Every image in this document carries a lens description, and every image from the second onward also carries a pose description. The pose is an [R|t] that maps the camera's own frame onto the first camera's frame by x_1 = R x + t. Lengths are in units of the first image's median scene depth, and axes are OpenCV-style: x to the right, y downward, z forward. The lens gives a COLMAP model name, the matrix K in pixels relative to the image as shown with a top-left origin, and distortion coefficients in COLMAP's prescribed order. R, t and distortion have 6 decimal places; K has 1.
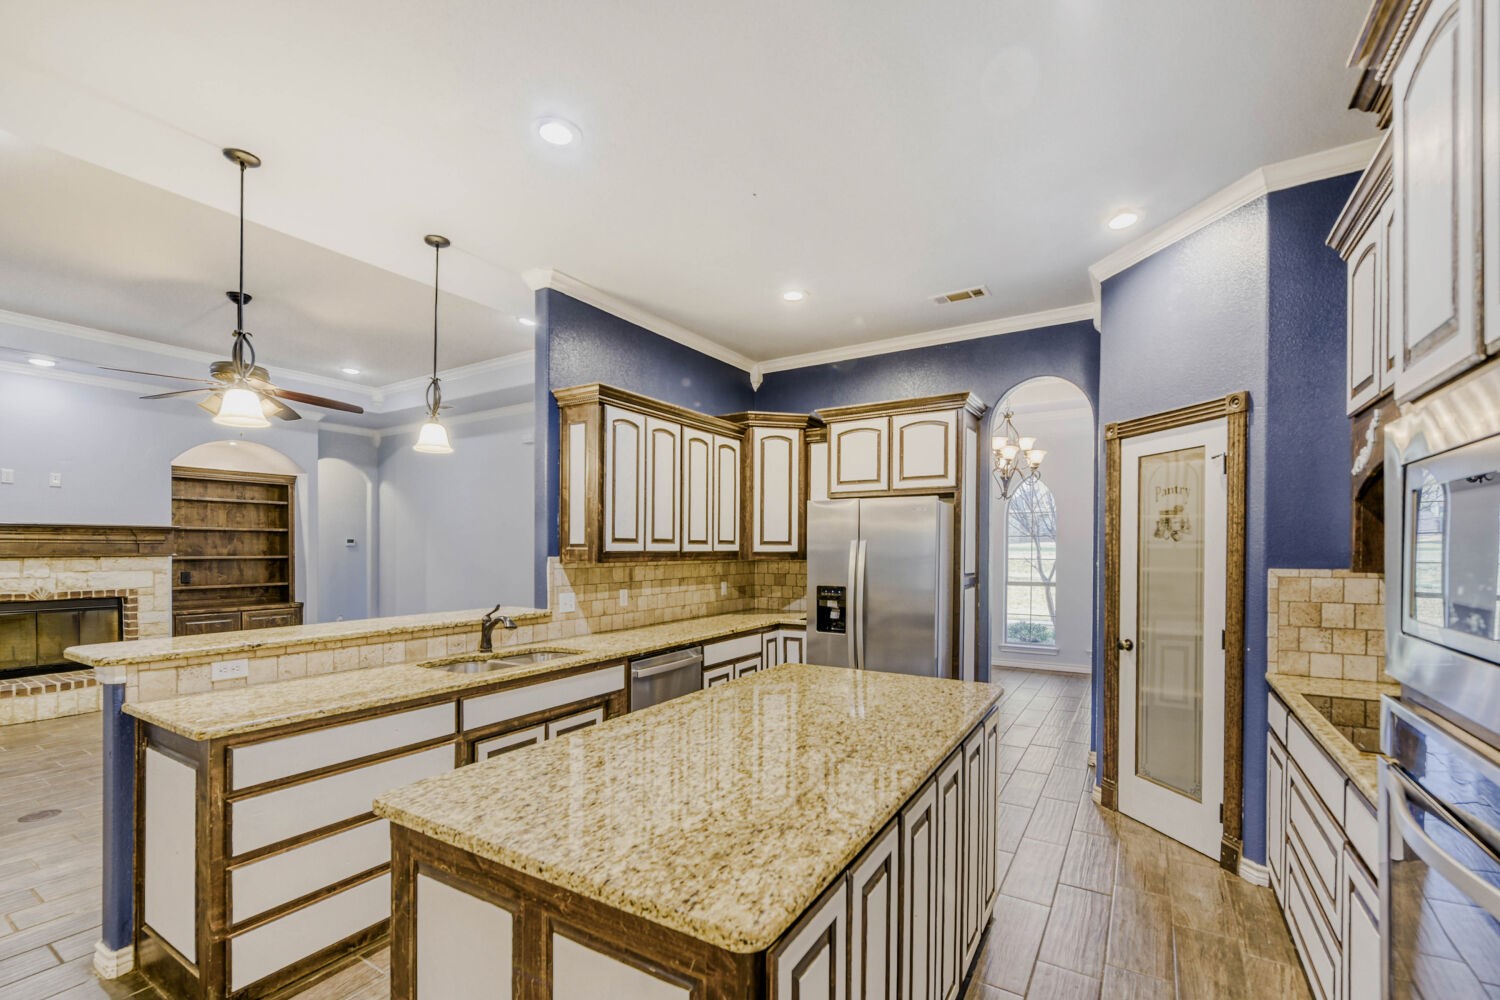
lens RADIAL K [[605.1, 0, 795.5], [0, 605.1, 551.8], [0, 0, 1]] dist [0.006762, 0.001211]
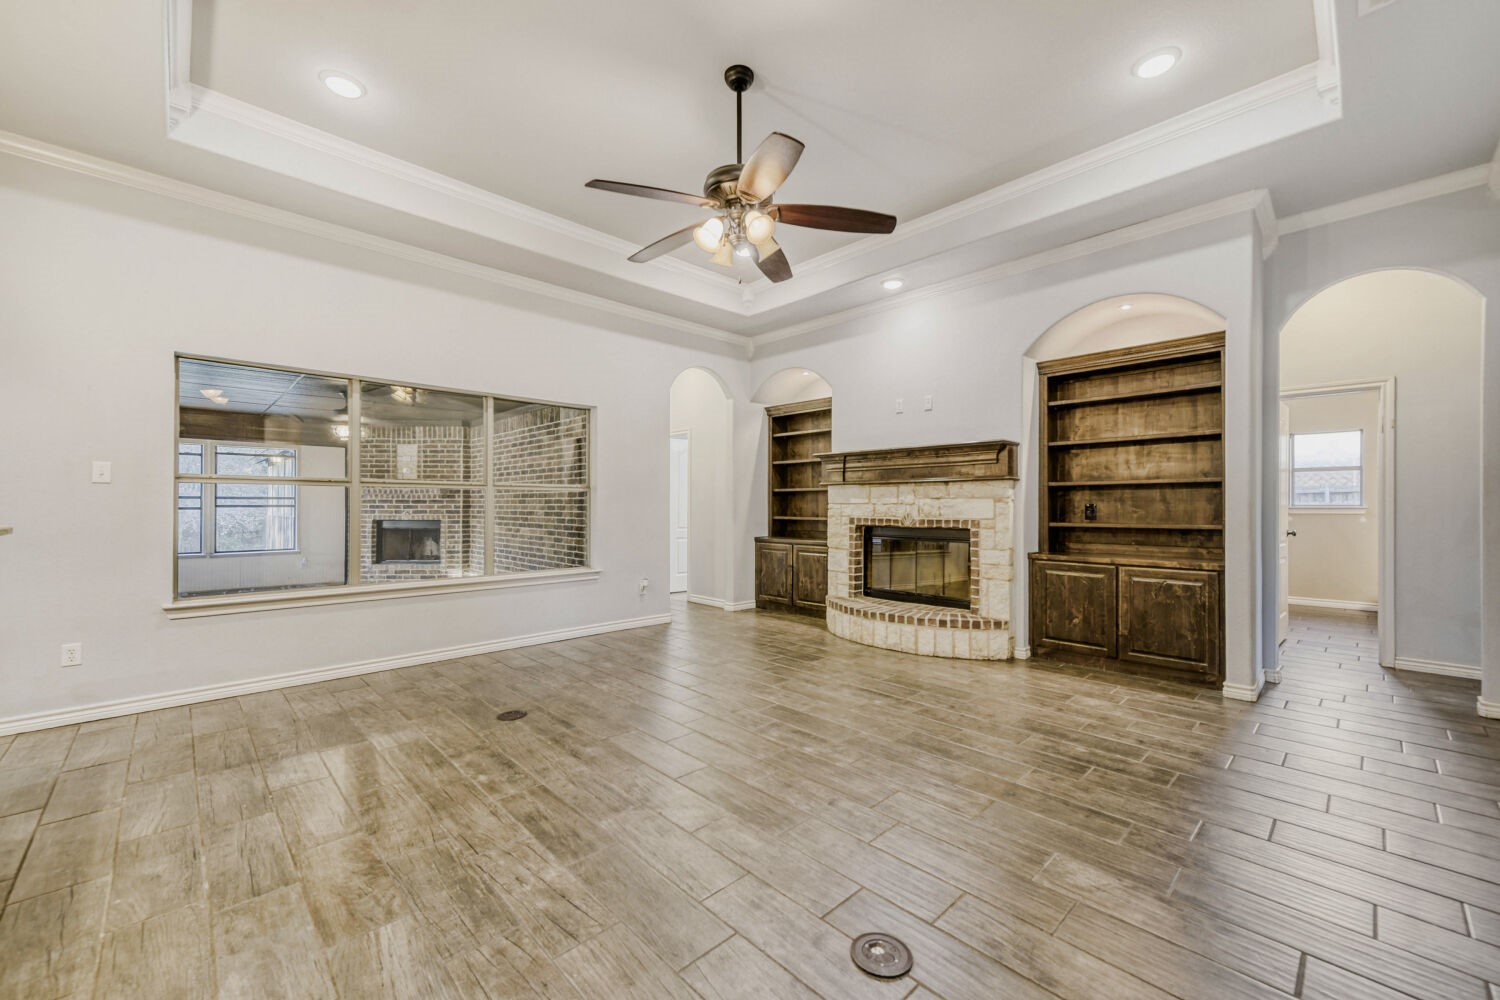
lens RADIAL K [[605.1, 0, 750.4], [0, 605.1, 509.1], [0, 0, 1]] dist [0.006762, 0.001211]
pose [[-0.282985, 0.002054, -0.959122, -0.294342], [-0.000175, 0.999998, 0.002193, 0.059077], [0.959124, 0.000789, -0.282984, 1.256238]]
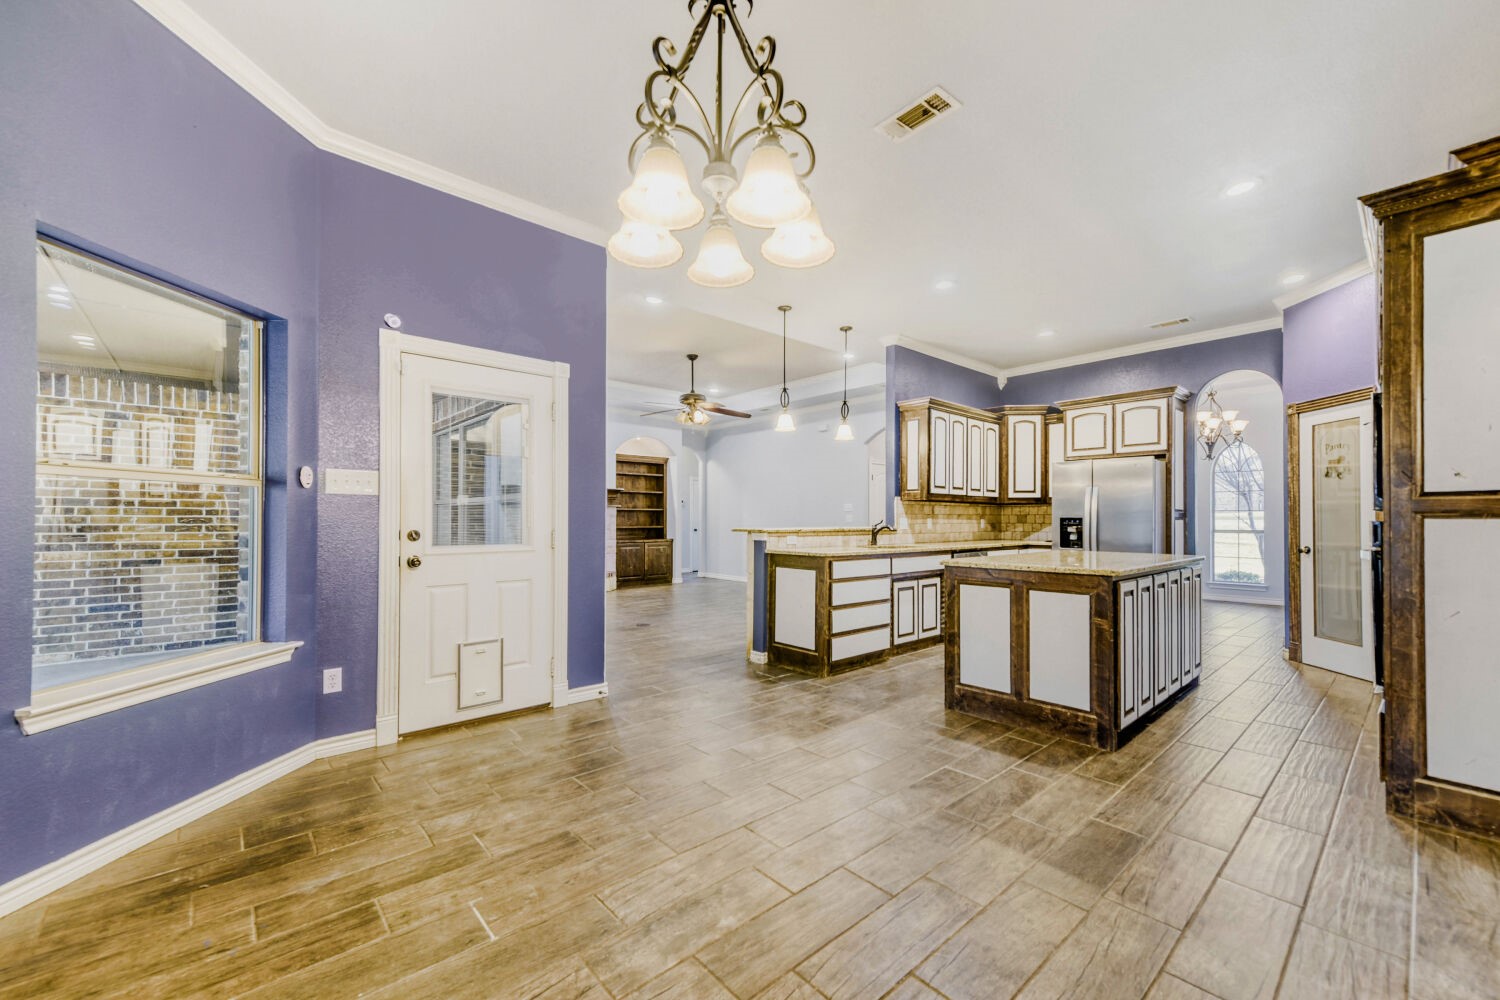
lens RADIAL K [[605.1, 0, 743.9], [0, 605.1, 505.1], [0, 0, 1]] dist [0.006762, 0.001211]
pose [[0.946221, -0.001315, -0.323519, -0.220767], [-0.011565, 0.999215, -0.037888, 0.089614], [0.323314, 0.039592, 0.945463, -0.688028]]
